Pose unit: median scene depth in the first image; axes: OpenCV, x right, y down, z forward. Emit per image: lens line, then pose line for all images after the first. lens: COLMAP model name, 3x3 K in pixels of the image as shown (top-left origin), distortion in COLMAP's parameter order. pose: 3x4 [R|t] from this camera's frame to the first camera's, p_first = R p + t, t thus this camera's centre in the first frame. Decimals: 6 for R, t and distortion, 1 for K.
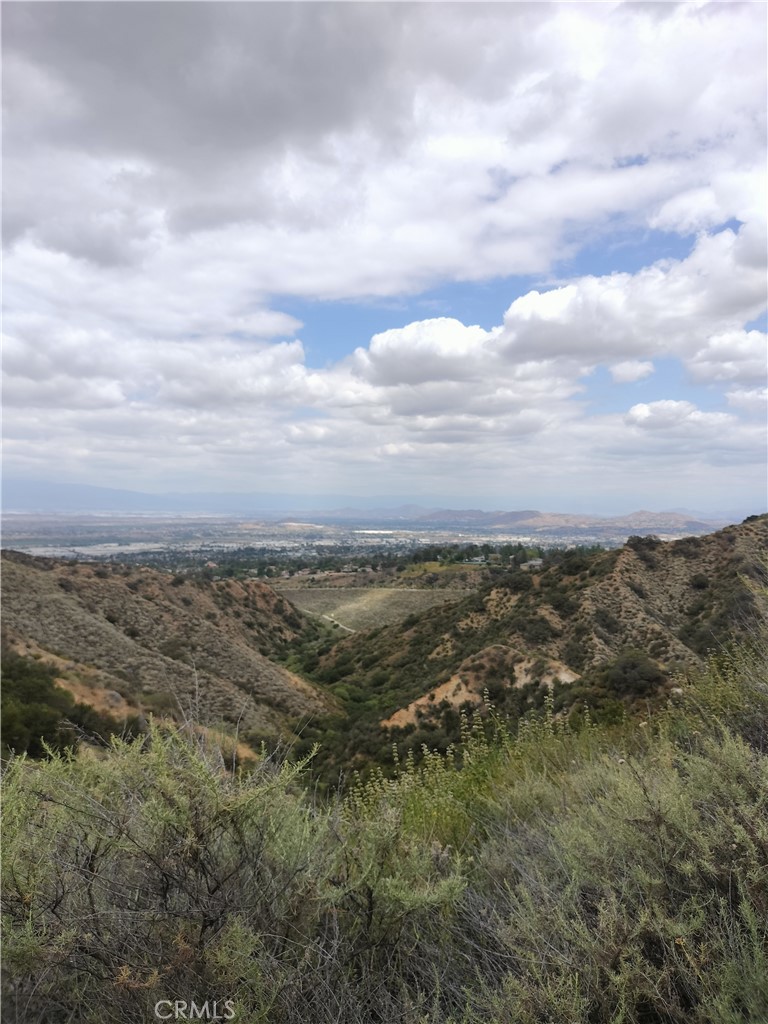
lens RADIAL K [[788.1, 0, 384.5], [0, 788.1, 507.7], [0, 0, 1]] dist [0.102829, -0.176644]
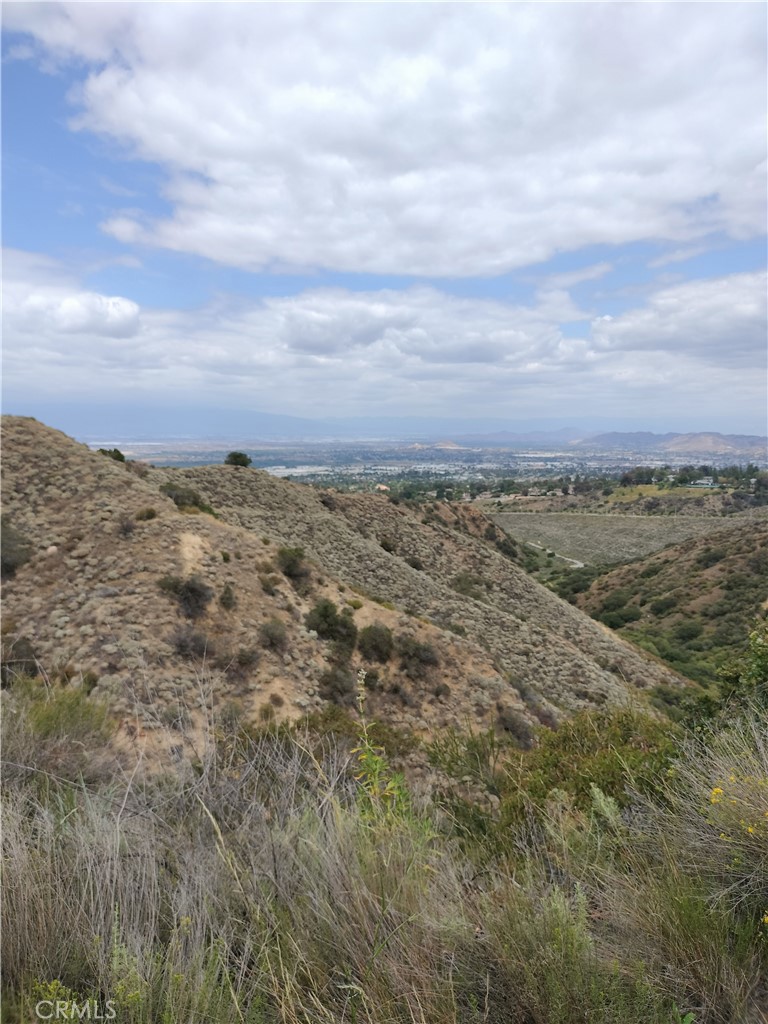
lens RADIAL K [[788.1, 0, 384.5], [0, 788.1, 507.7], [0, 0, 1]] dist [0.102829, -0.176644]
pose [[0.982416, 0.013295, -0.186232, -0.148714], [0.004463, 0.995504, 0.094613, 0.021662], [0.186652, -0.093780, 0.977940, 0.185554]]
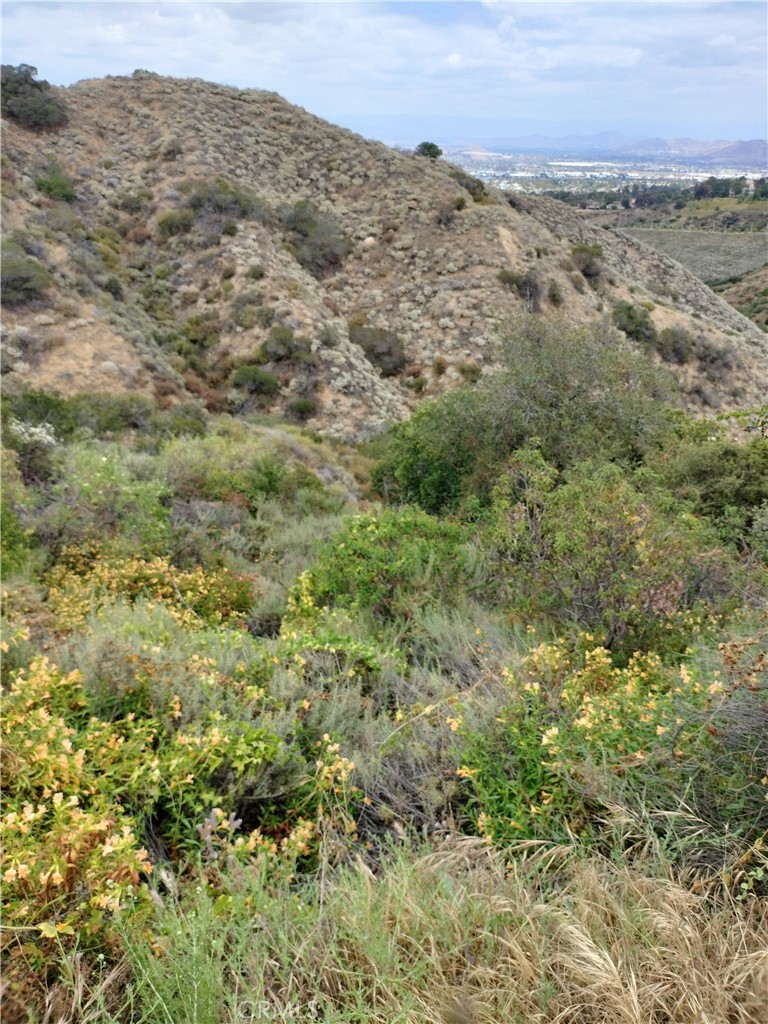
lens RADIAL K [[783.6, 0, 396.3], [0, 783.6, 516.1], [0, 0, 1]] dist [0.008801, -0.010253]
pose [[0.981904, 0.093055, -0.164941, -0.267459], [-0.011681, 0.899055, 0.437680, 0.030554], [0.189019, -0.427833, 0.883873, 0.157577]]
